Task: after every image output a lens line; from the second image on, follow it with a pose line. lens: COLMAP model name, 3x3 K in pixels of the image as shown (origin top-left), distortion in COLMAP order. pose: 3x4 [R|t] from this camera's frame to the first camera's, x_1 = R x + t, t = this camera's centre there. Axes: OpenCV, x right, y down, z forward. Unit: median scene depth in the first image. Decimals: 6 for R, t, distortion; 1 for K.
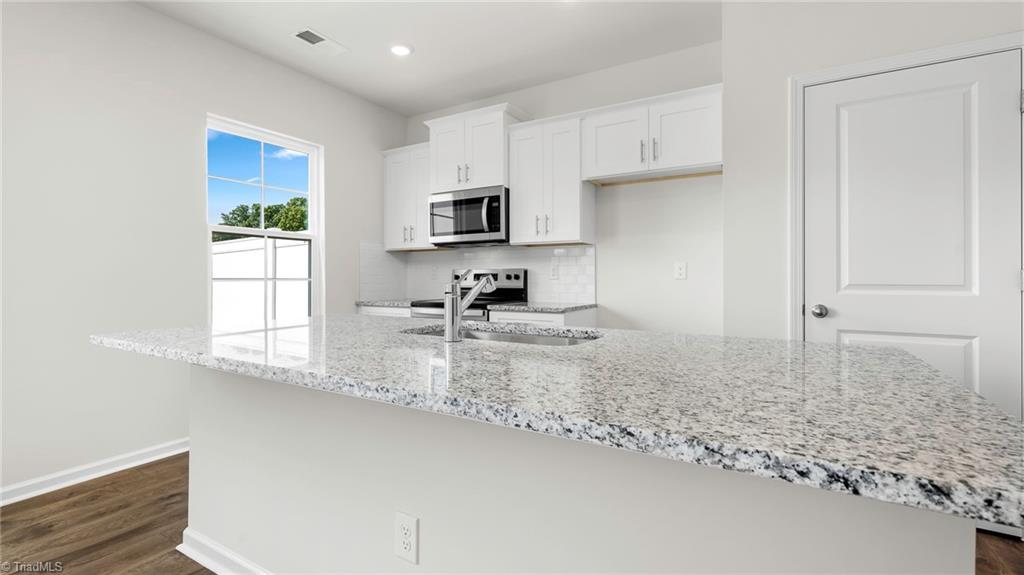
lens RADIAL K [[451.3, 0, 522.8], [0, 451.3, 267.6], [0, 0, 1]] dist [0.011078, -0.000246]
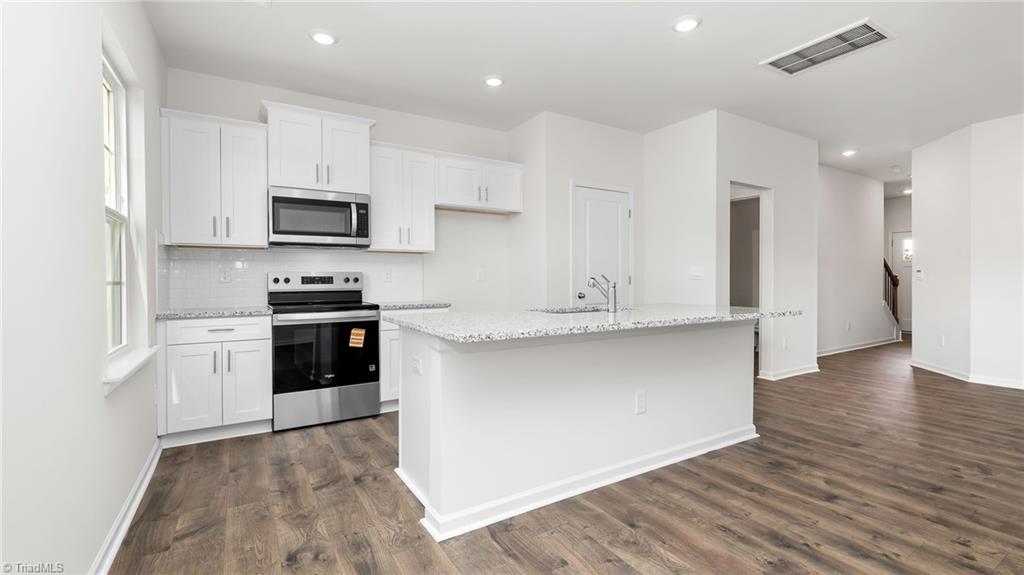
lens RADIAL K [[451.3, 0, 522.8], [0, 451.3, 267.6], [0, 0, 1]] dist [0.011078, -0.000246]
pose [[0.467266, 0.020518, 0.883879, -0.820148], [-0.017905, 0.999745, -0.013742, 0.000175], [-0.883936, -0.009404, 0.467514, 0.166695]]
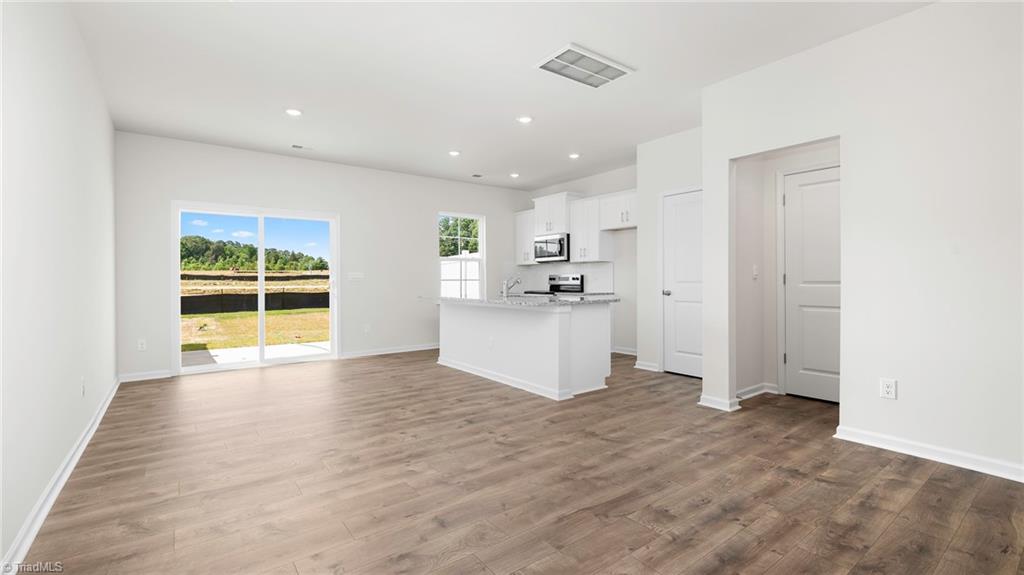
lens RADIAL K [[440.1, 0, 512.0], [0, 440.1, 287.5], [0, 0, 1]] dist [-0.000414, 0.000051]
pose [[0.918836, 0.003193, -0.394627, 0.498850], [0.014155, 0.999057, 0.041042, -0.023822], [0.394386, -0.043297, 0.917924, -0.870181]]
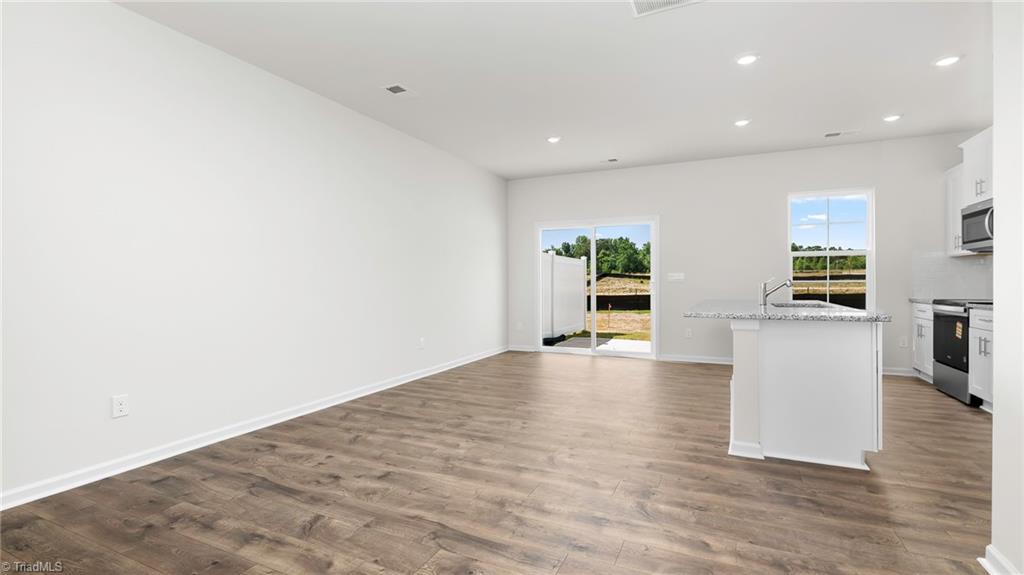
lens RADIAL K [[461.1, 0, 523.8], [0, 461.1, 284.6], [0, 0, 1]] dist [-0.001445, 0.000244]
pose [[0.094147, 0.004277, -0.995549, 0.939022], [0.028831, 0.999560, 0.007021, -0.006585], [0.995141, -0.029363, 0.093982, -0.255008]]
